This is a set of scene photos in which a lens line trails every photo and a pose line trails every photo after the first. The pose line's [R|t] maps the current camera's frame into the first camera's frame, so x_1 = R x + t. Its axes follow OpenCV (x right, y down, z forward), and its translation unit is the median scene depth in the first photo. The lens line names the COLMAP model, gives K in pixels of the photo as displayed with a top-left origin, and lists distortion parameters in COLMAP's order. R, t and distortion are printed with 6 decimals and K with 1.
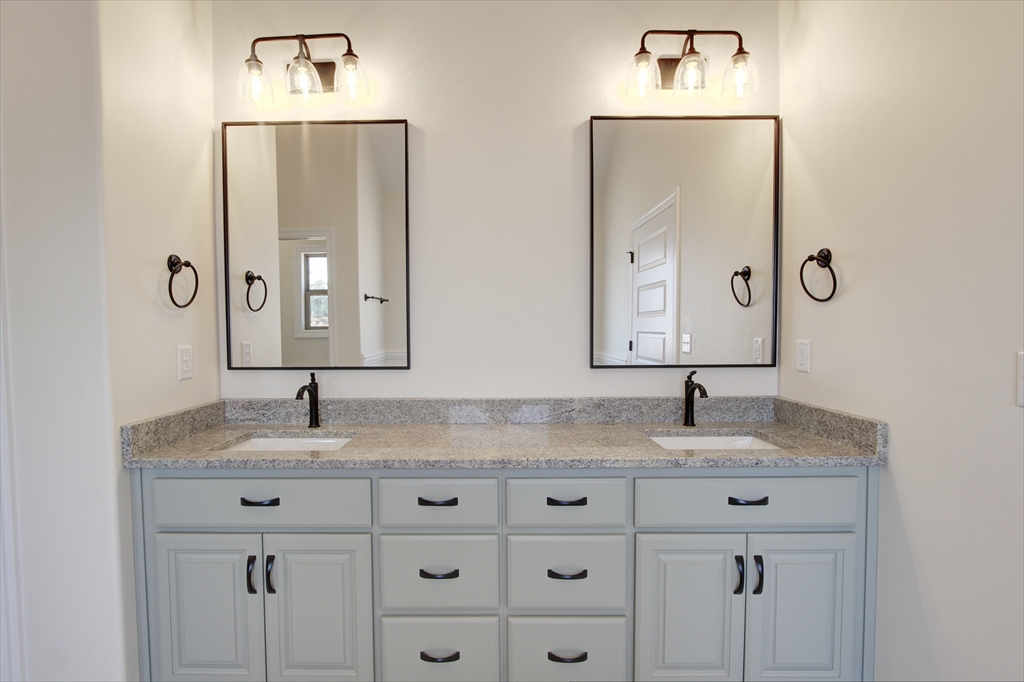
lens RADIAL K [[500.9, 0, 512.0], [0, 500.9, 341.0], [0, 0, 1]] dist [-0.000547, -0.000541]
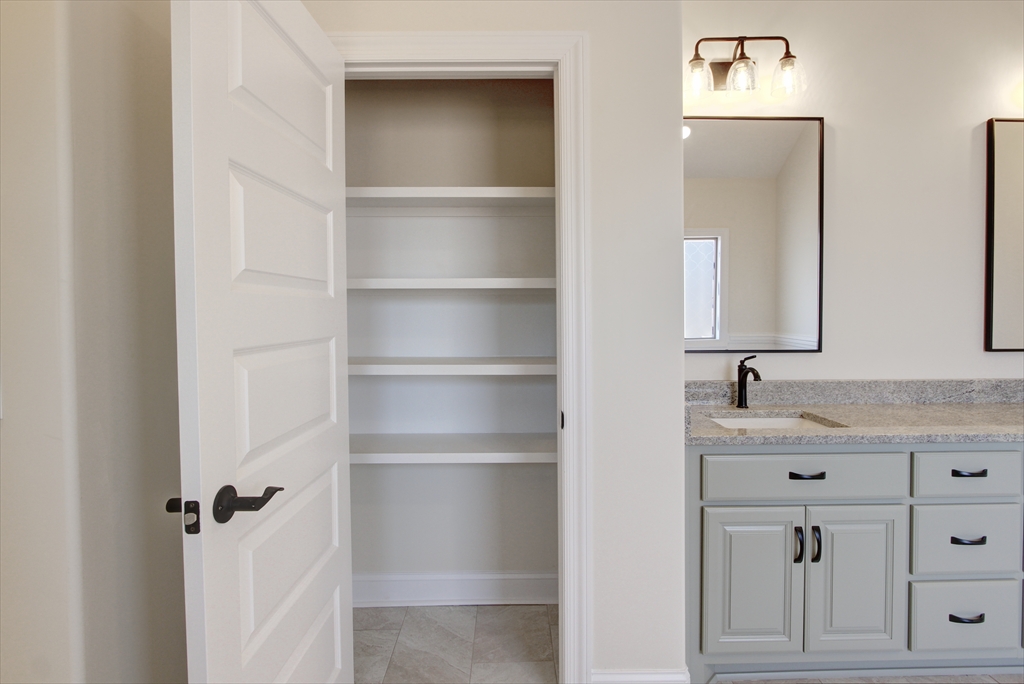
lens RADIAL K [[469.9, 0, 512.8], [0, 469.9, 335.3], [0, 0, 1]] dist [0.016945, 0.000061]
pose [[0.999597, -0.001782, 0.028342, -0.901504], [0.001398, 0.999907, 0.013549, 0.002636], [-0.028363, -0.013504, 0.999506, -0.002690]]
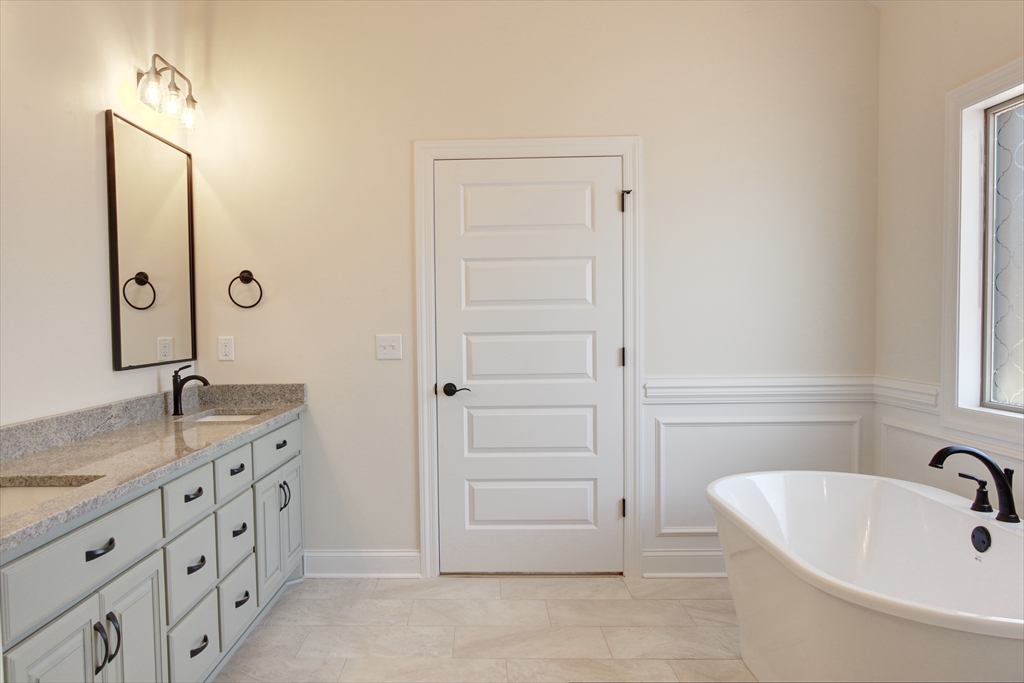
lens RADIAL K [[736.4, 0, 510.5], [0, 736.4, 353.1], [0, 0, 1]] dist [-0.004020, -0.003703]
pose [[-0.007147, -0.042042, 0.999090, -1.260879], [0.046642, 0.998014, 0.042330, -0.004991], [-0.998886, 0.046902, -0.005171, 0.251011]]
